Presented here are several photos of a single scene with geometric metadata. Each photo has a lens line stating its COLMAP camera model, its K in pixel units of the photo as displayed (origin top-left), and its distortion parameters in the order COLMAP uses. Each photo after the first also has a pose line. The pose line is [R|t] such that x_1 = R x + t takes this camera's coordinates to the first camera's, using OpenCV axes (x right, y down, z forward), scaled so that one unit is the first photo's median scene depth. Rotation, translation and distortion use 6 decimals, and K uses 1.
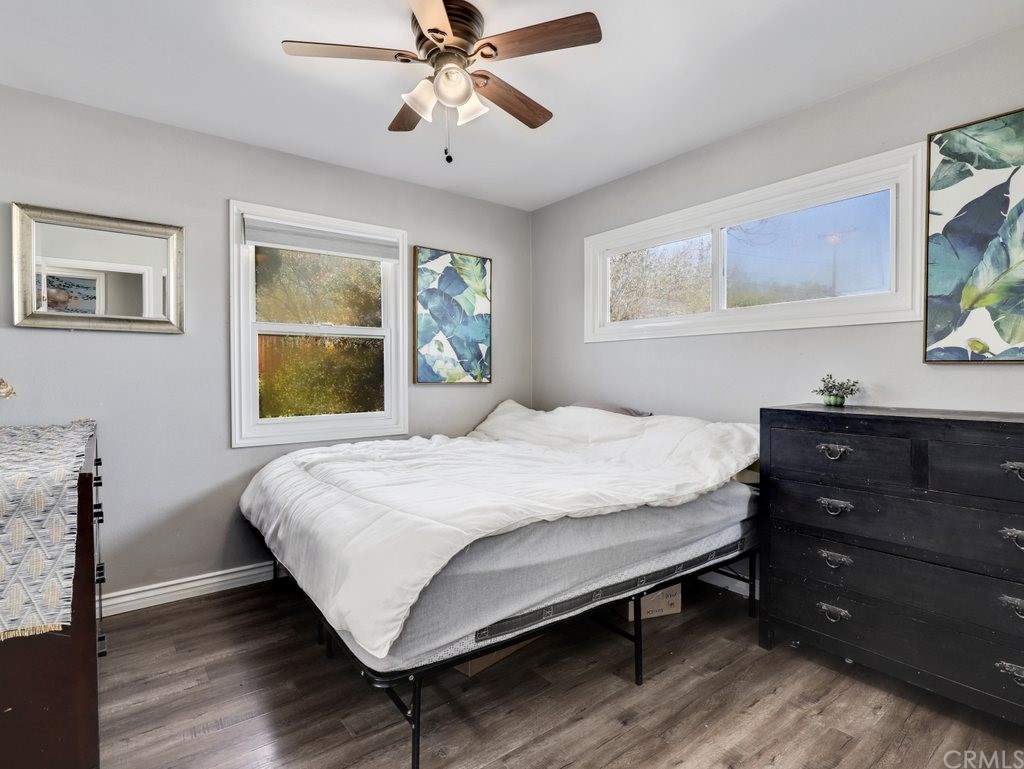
lens RADIAL K [[524.9, 0, 519.2], [0, 524.9, 384.9], [0, 0, 1]] dist [-0.010374, -0.000346]
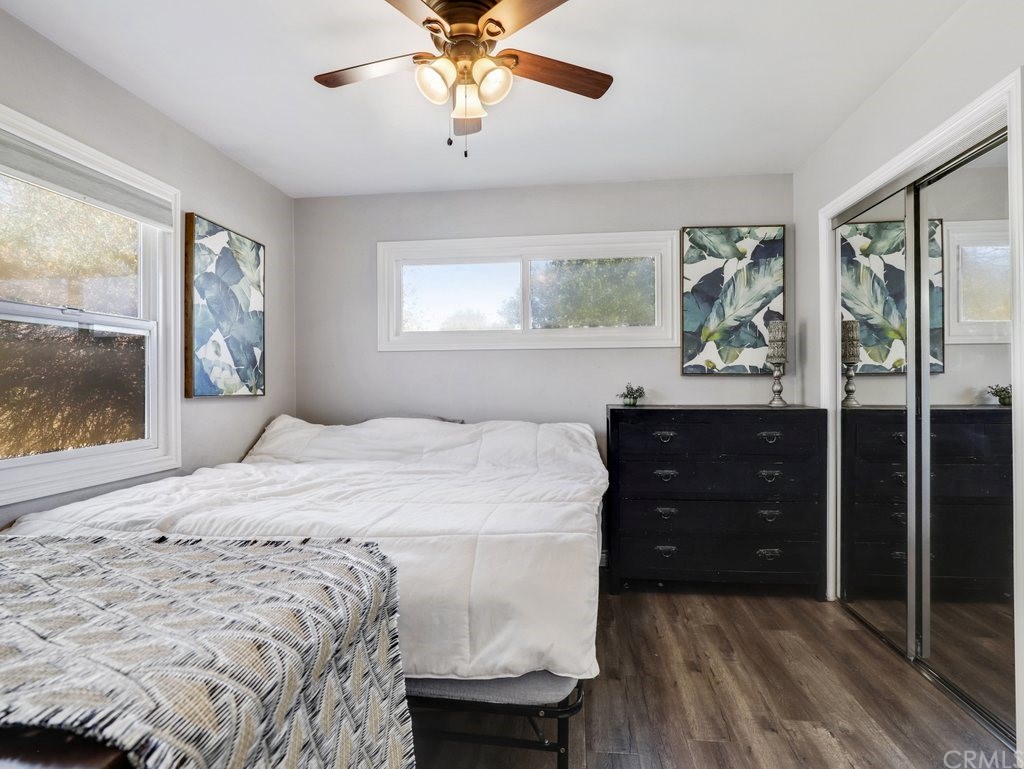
lens RADIAL K [[524.9, 0, 520.2], [0, 524.9, 381.1], [0, 0, 1]] dist [-0.010374, -0.000346]
pose [[0.707602, -0.000934, 0.706611, -0.388699], [0.020265, 0.999615, -0.018972, -0.002512], [-0.706321, 0.027744, 0.707348, 0.149525]]
